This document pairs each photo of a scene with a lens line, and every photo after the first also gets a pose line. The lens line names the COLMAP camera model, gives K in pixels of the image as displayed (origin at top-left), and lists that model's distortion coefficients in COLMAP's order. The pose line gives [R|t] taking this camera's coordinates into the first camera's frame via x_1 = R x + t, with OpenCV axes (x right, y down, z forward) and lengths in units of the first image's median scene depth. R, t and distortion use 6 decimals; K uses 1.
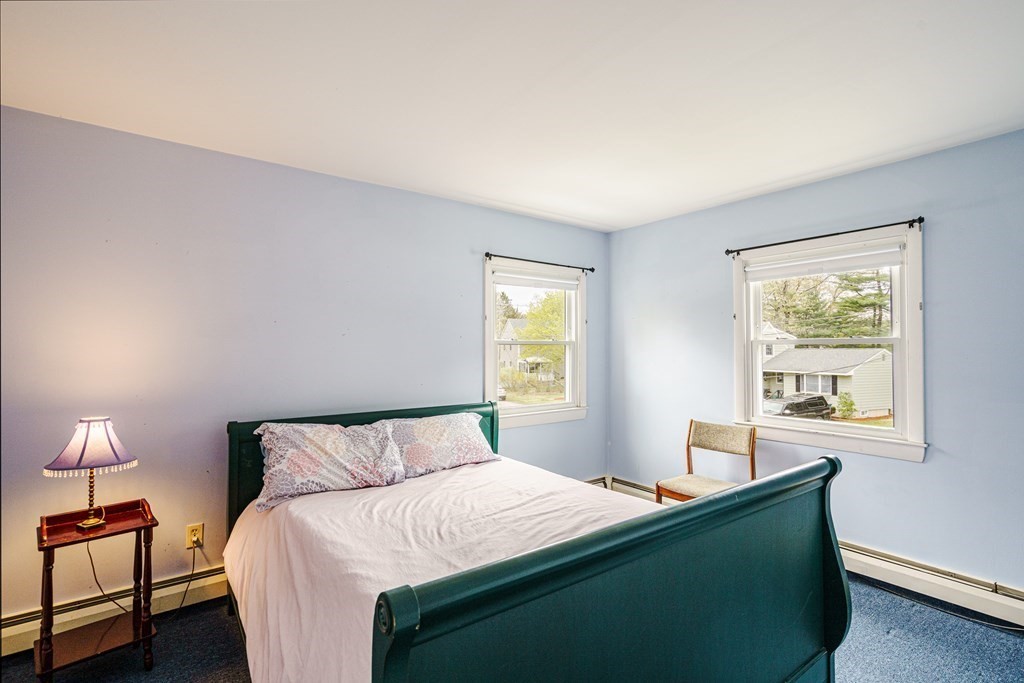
lens RADIAL K [[471.8, 0, 515.5], [0, 471.8, 342.0], [0, 0, 1]] dist [-0.002587, 0.000525]
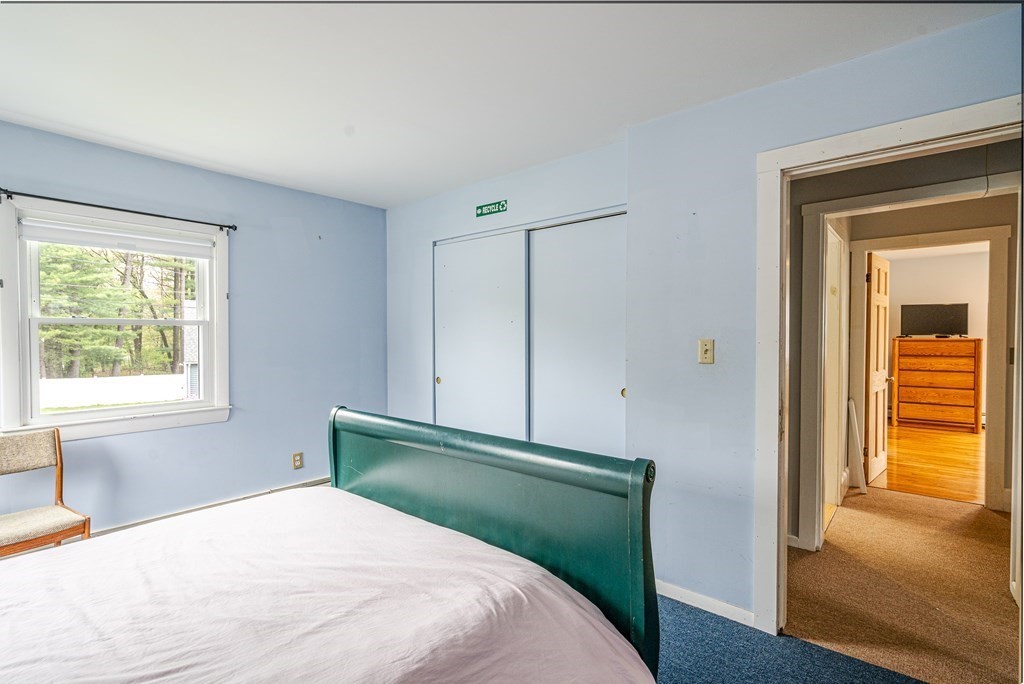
lens RADIAL K [[471.8, 0, 521.0], [0, 471.8, 344.1], [0, 0, 1]] dist [-0.002587, 0.000525]
pose [[-0.217439, -0.020246, 0.975864, -0.513551], [-0.016005, 0.999724, 0.017175, 0.016512], [-0.975943, -0.011884, -0.217703, 0.499671]]
